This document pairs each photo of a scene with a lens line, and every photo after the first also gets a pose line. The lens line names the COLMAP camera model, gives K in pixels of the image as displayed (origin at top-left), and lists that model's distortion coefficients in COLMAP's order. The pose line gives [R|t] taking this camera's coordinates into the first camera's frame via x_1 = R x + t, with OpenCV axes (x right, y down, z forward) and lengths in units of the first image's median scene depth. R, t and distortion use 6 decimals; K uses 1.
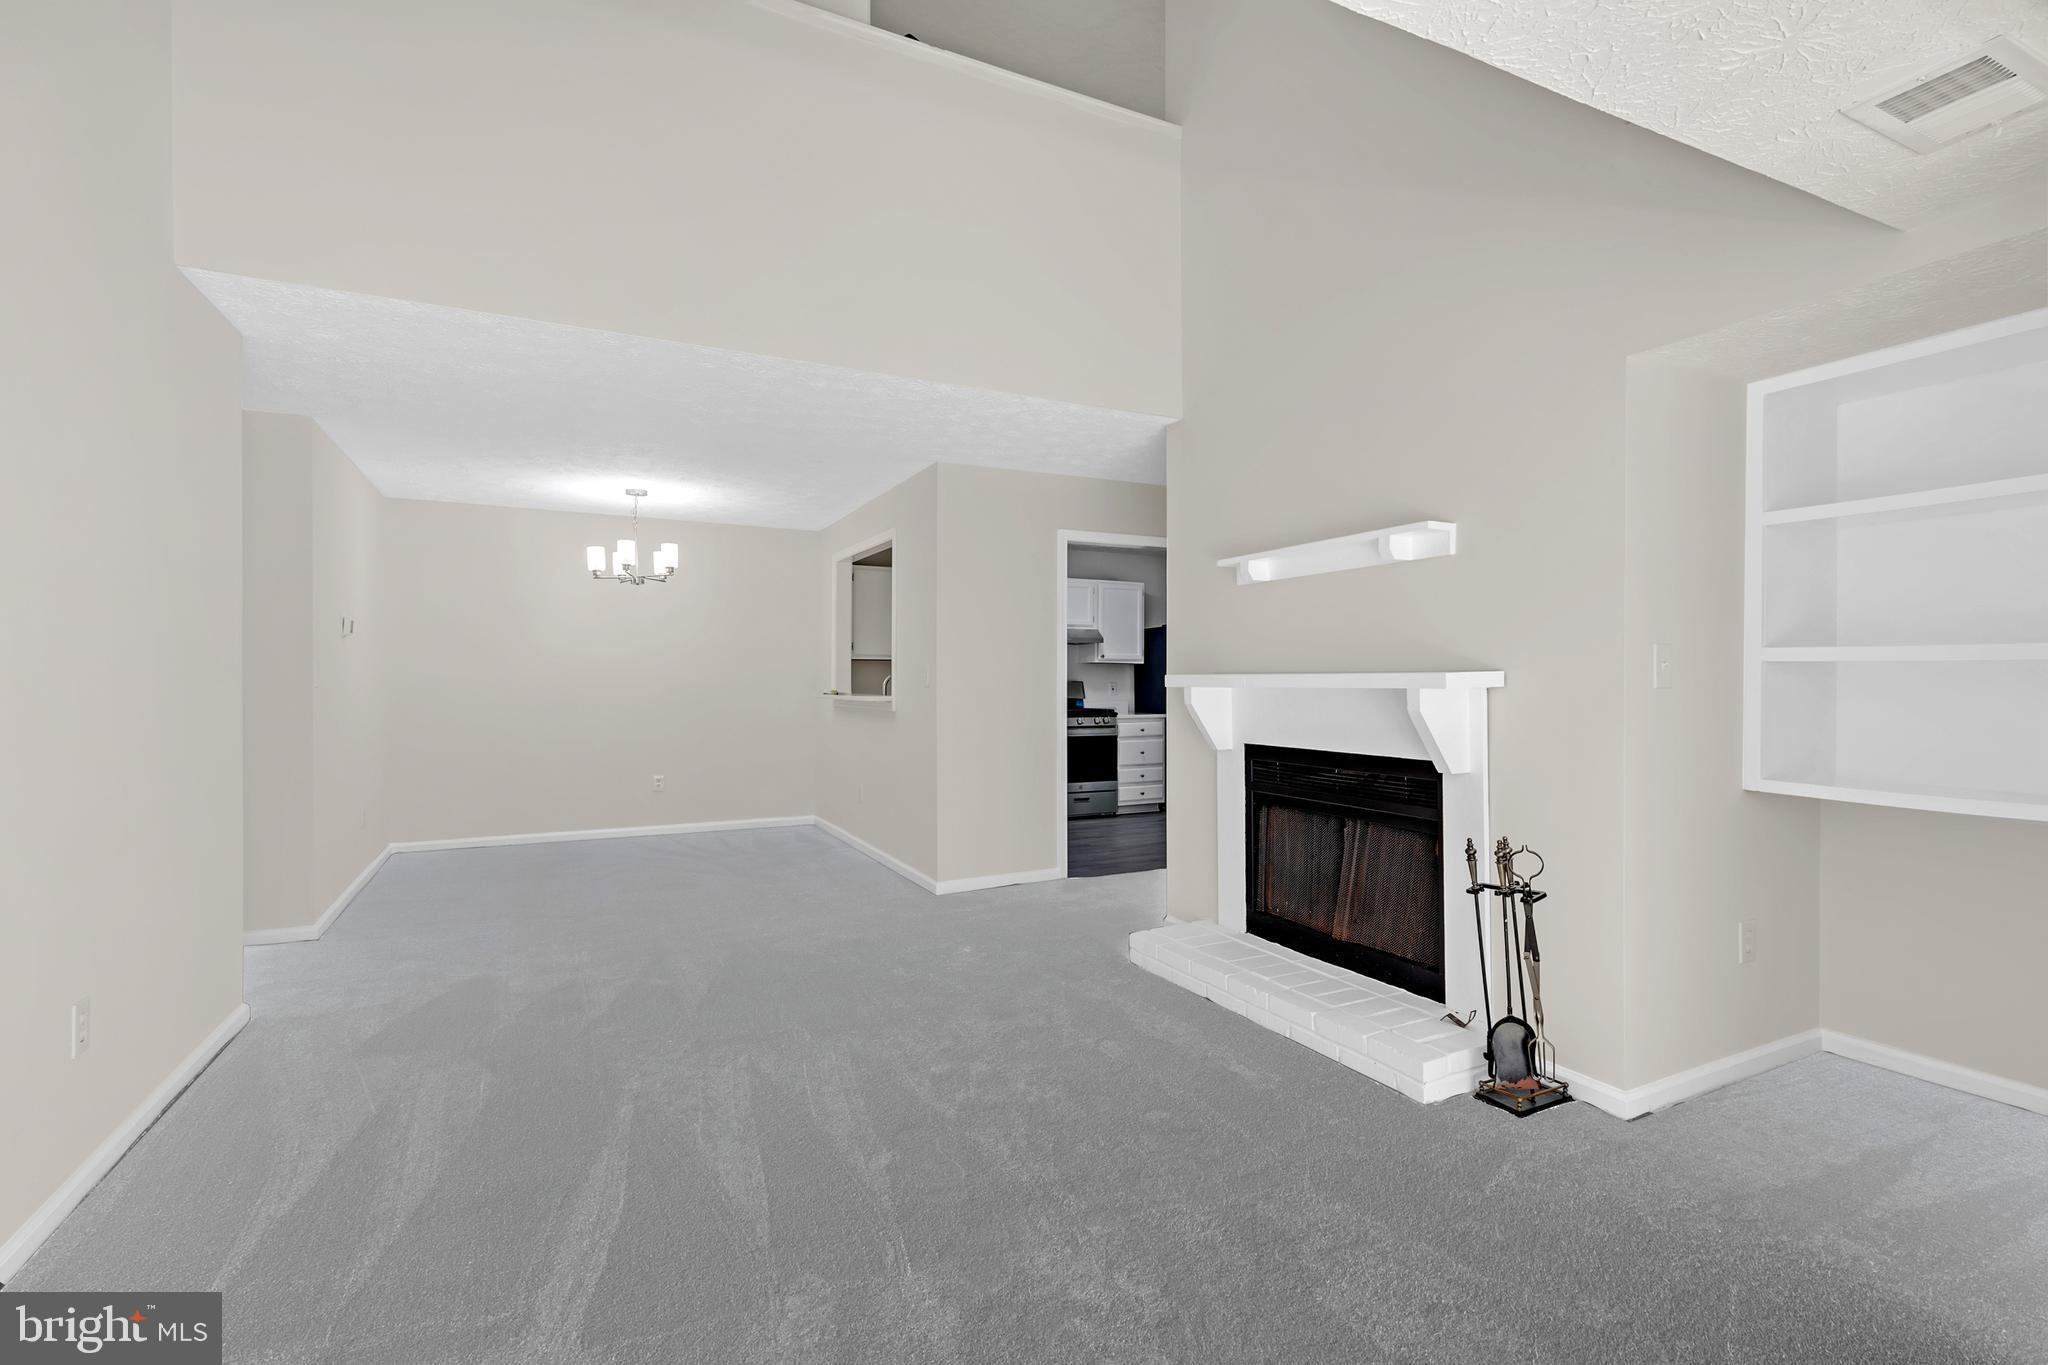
lens RADIAL K [[942.9, 0, 1017.4], [0, 942.9, 704.8], [0, 0, 1]] dist [-0.001406, 0.000304]
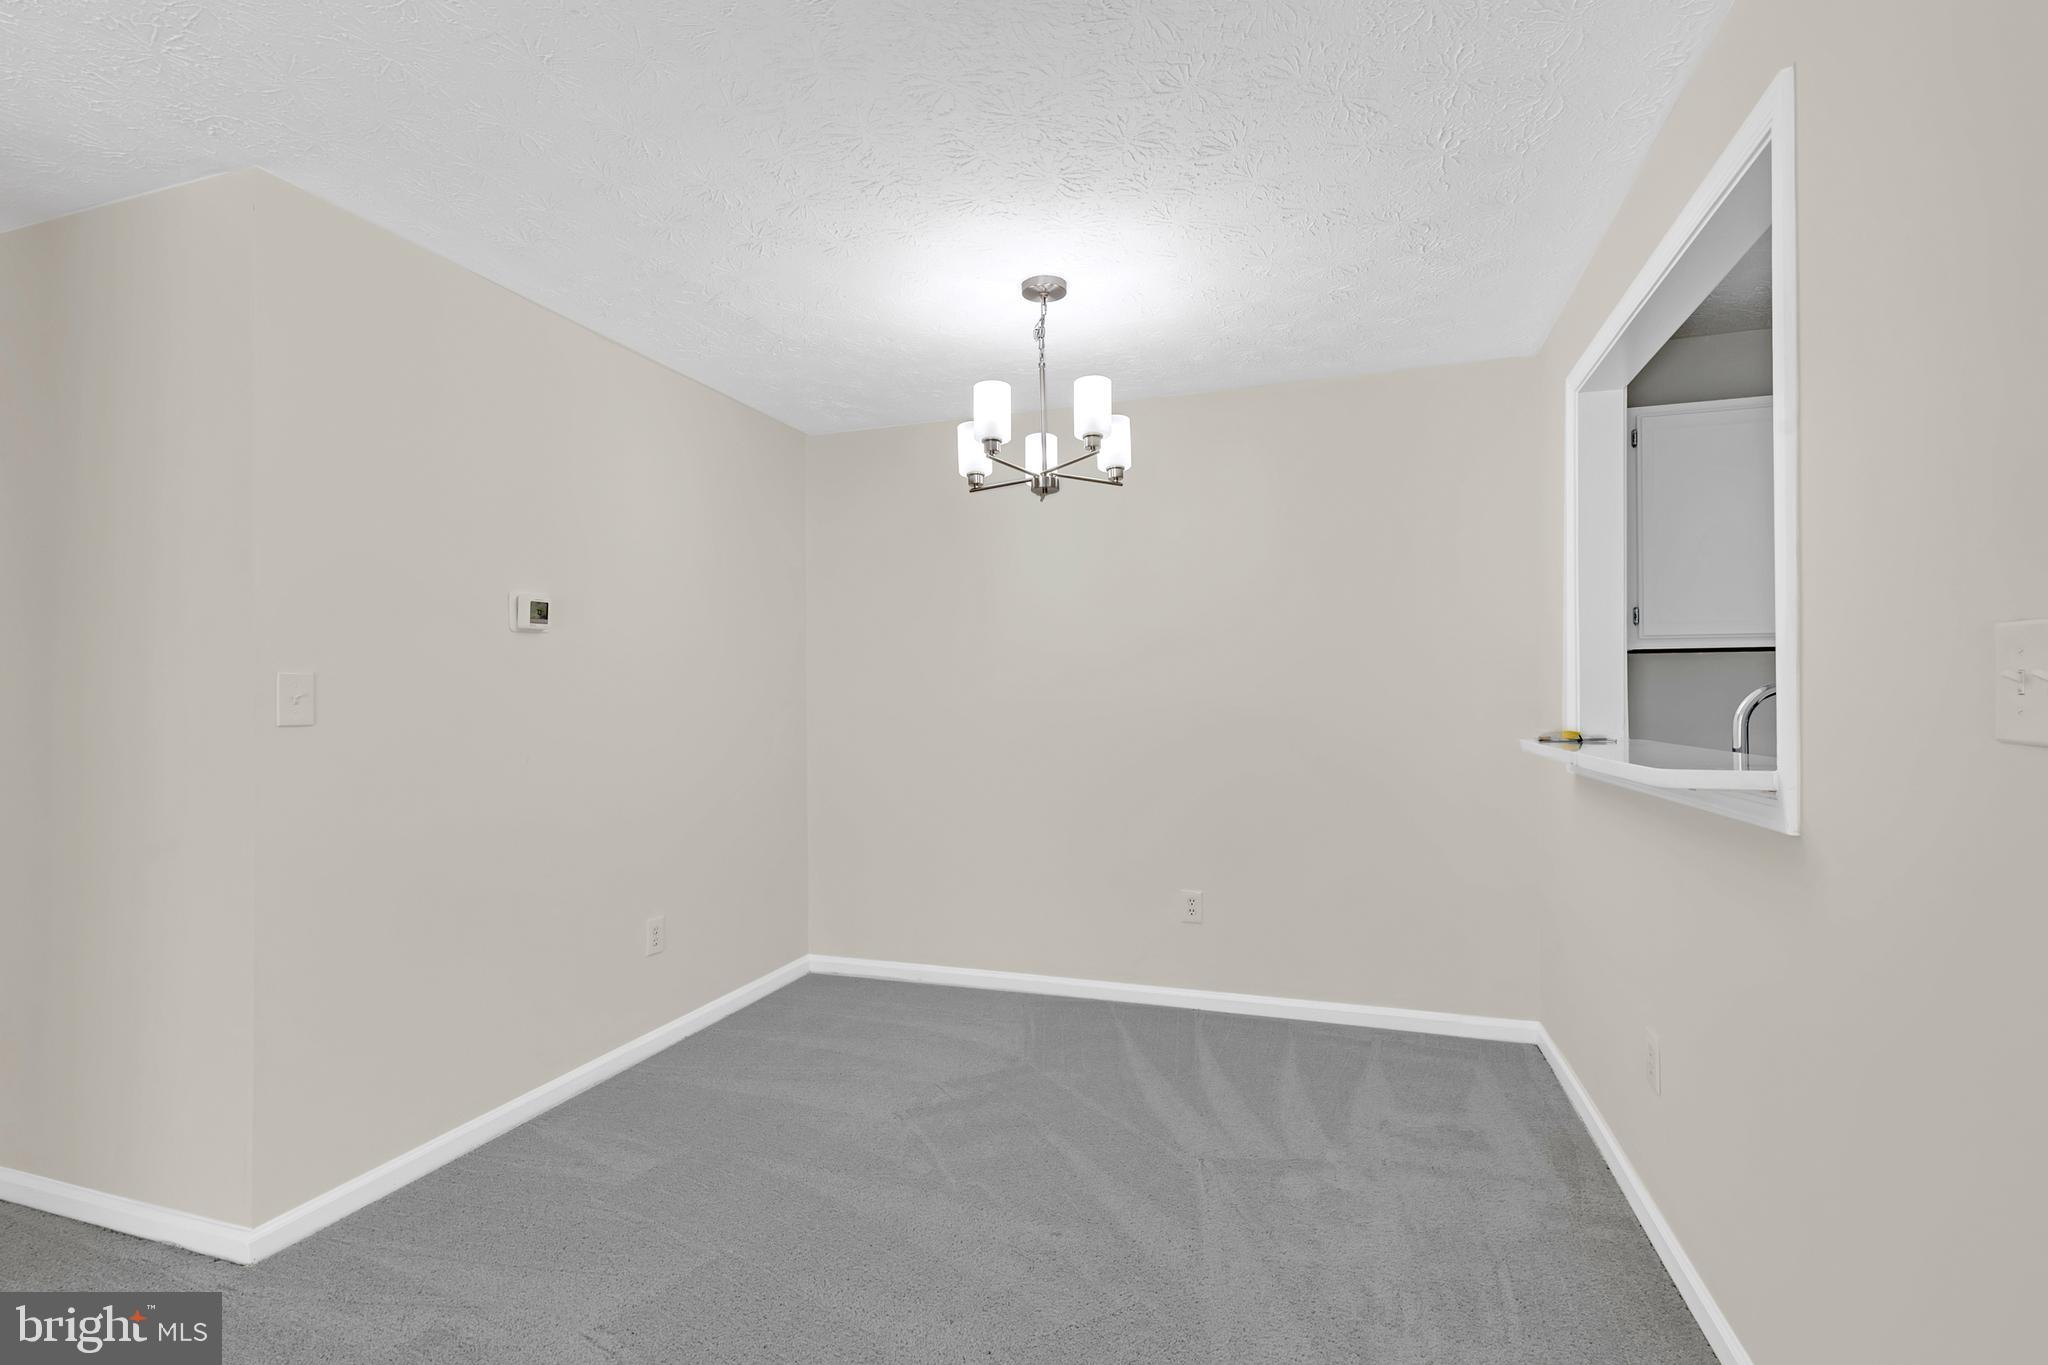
lens RADIAL K [[942.9, 0, 1017.4], [0, 942.9, 704.8], [0, 0, 1]] dist [-0.001406, 0.000304]
pose [[0.709658, -0.003295, -0.704539, -0.100388], [-0.010944, 0.999817, -0.015699, -0.020397], [0.704462, 0.018852, 0.709492, 0.680716]]
